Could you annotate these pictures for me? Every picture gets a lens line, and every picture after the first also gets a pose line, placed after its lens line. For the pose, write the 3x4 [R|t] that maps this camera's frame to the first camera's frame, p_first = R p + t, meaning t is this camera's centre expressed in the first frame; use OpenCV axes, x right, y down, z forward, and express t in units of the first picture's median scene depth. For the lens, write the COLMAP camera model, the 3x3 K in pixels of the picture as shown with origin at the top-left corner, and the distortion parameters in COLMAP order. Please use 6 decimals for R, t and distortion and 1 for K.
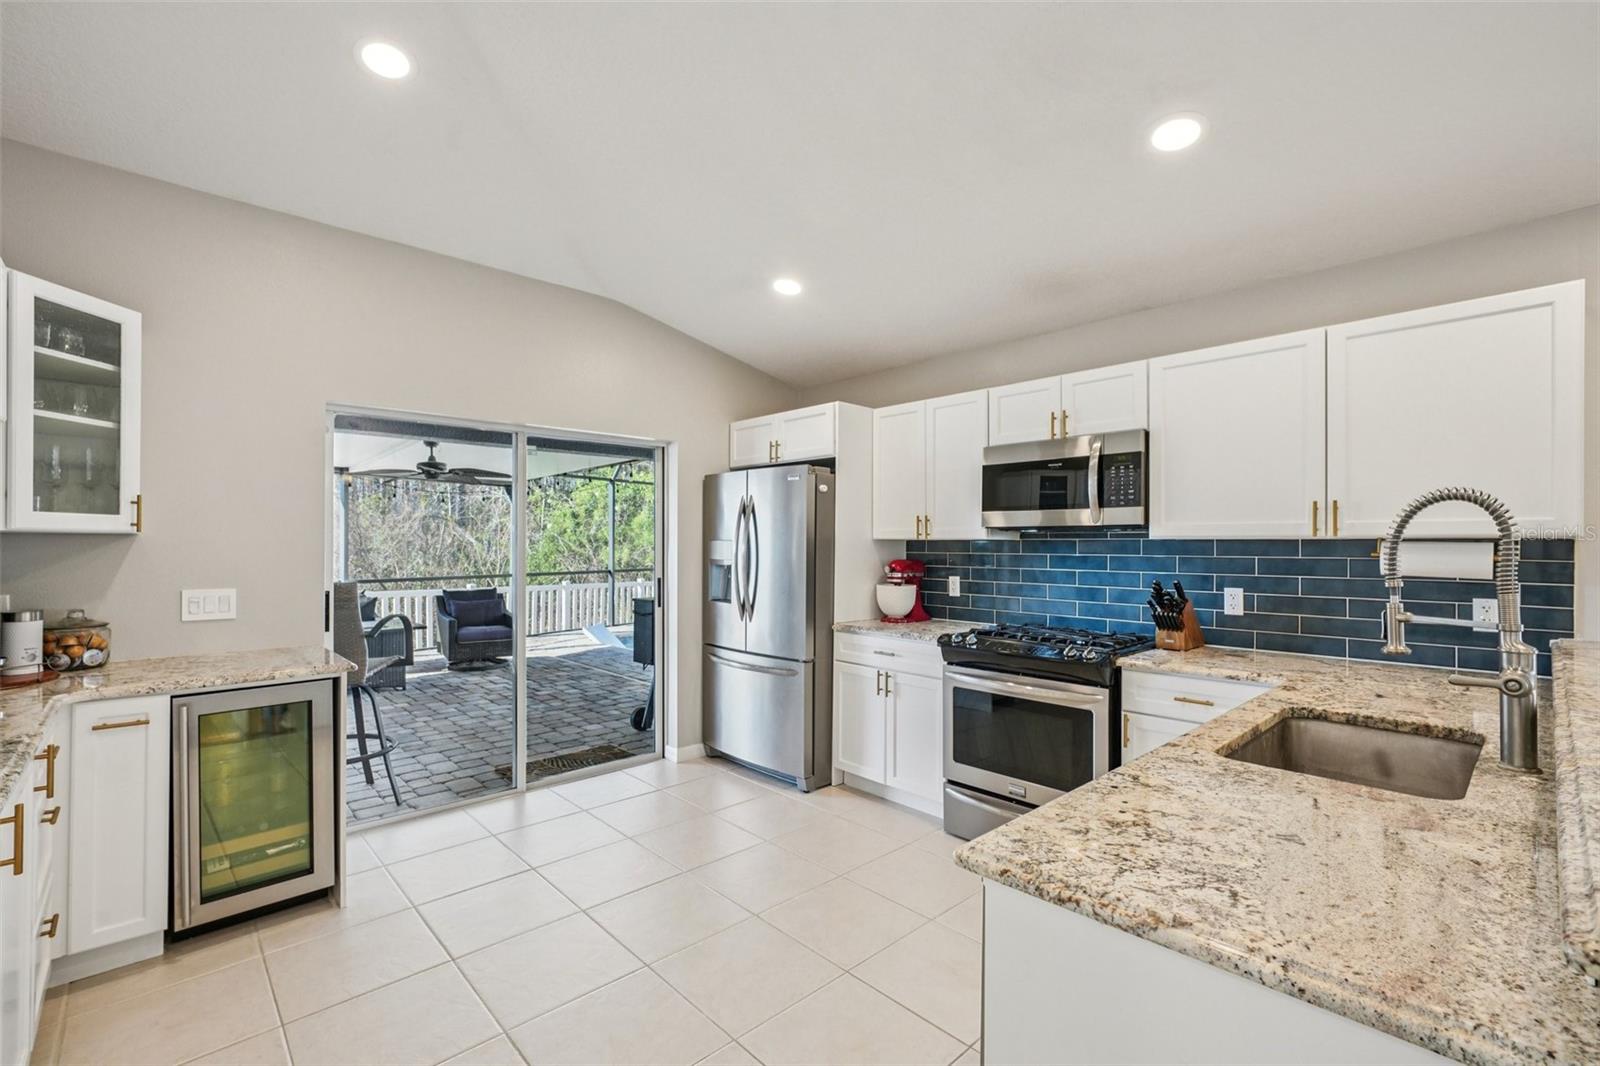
lens RADIAL K [[687.9, 0, 793.0], [0, 687.9, 543.6], [0, 0, 1]] dist [-0.014255, 0.005223]
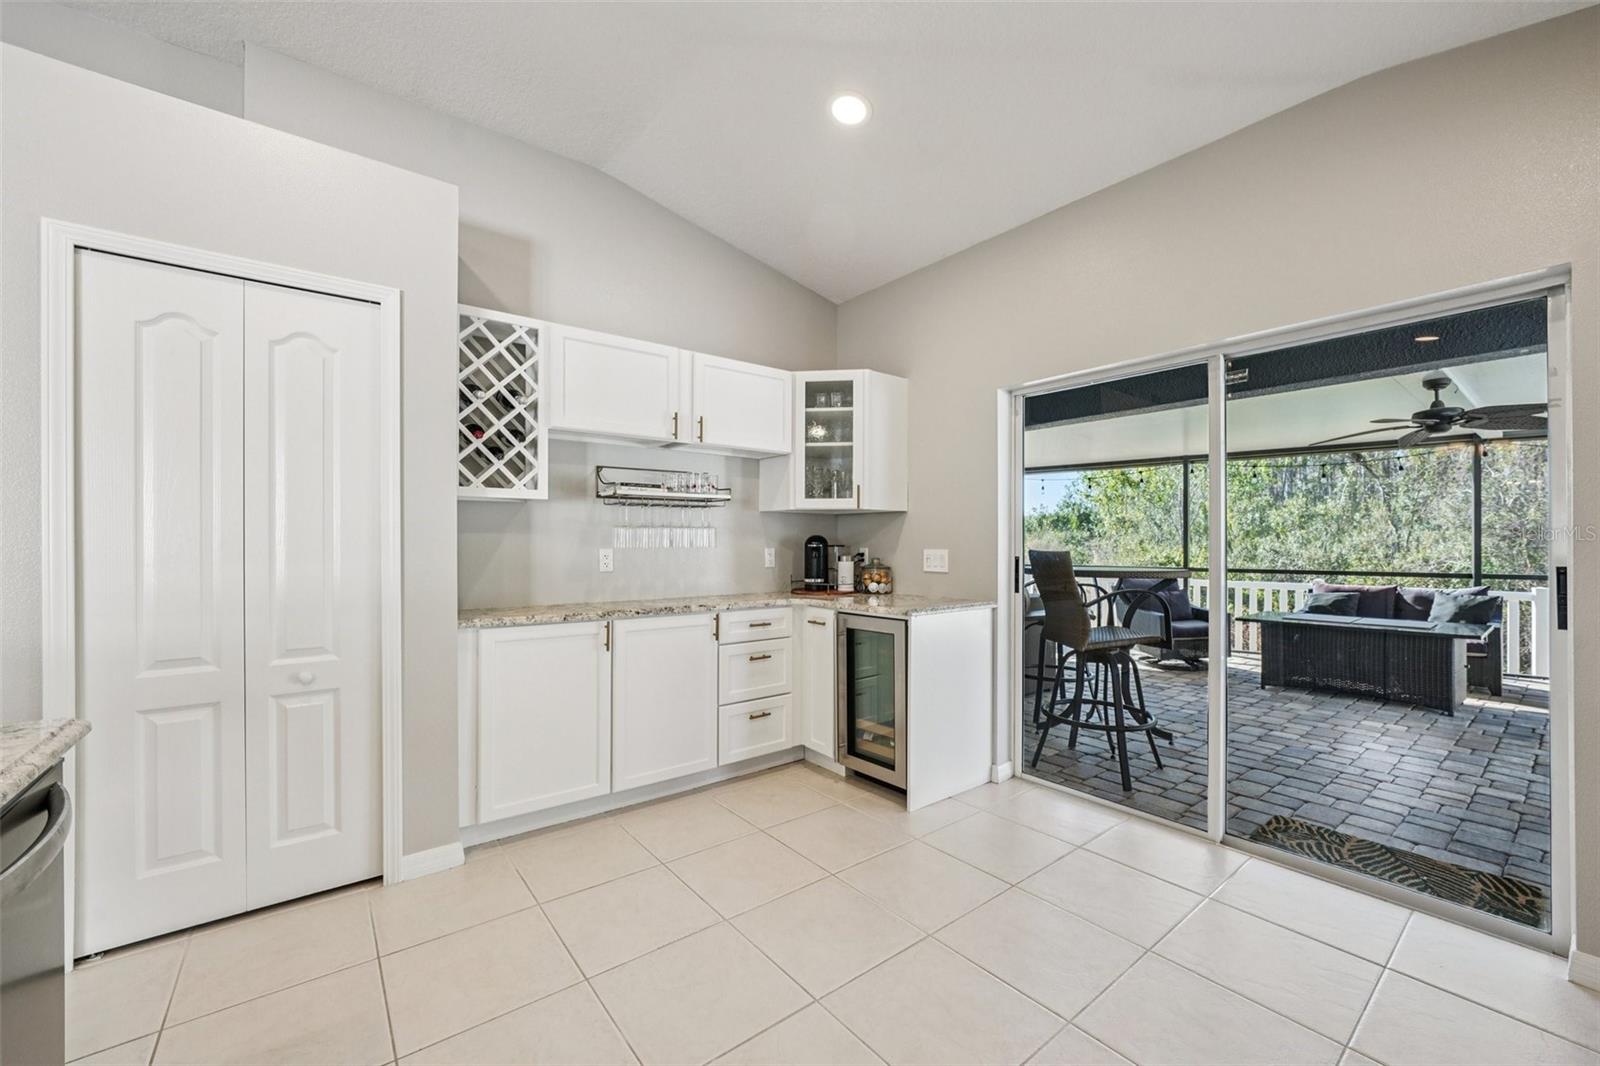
lens RADIAL K [[627.6, 0, 800.2], [0, 627.6, 542.1], [0, 0, 1]] dist [-0.009210, 0.000027]
pose [[-0.082096, -0.001126, -0.996624, 0.419619], [-0.000028, 0.999999, -0.001127, 0.052634], [0.996624, -0.000064, -0.082096, 0.818010]]
